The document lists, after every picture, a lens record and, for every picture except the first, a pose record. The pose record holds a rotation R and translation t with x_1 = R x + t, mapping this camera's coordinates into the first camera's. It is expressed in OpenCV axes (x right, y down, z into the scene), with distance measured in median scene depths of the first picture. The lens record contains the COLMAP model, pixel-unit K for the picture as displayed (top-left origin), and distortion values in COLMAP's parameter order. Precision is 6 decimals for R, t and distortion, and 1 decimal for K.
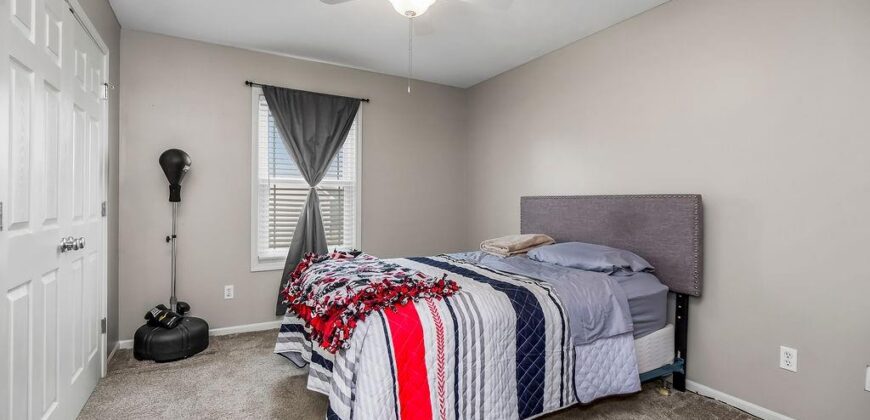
lens RADIAL K [[403.6, 0, 435.0], [0, 403.6, 210.0], [0, 0, 1]] dist [-0.000649, 0.000659]
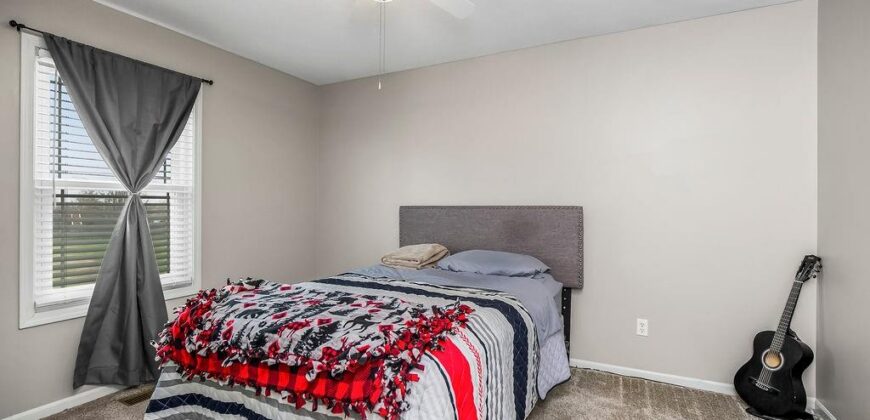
lens RADIAL K [[403.6, 0, 435.0], [0, 403.6, 210.0], [0, 0, 1]] dist [-0.000649, 0.000659]
pose [[0.841169, -0.009479, 0.540690, -0.252385], [0.014447, 0.999883, -0.004946, -0.017538], [-0.540580, 0.011972, 0.841208, 0.128873]]
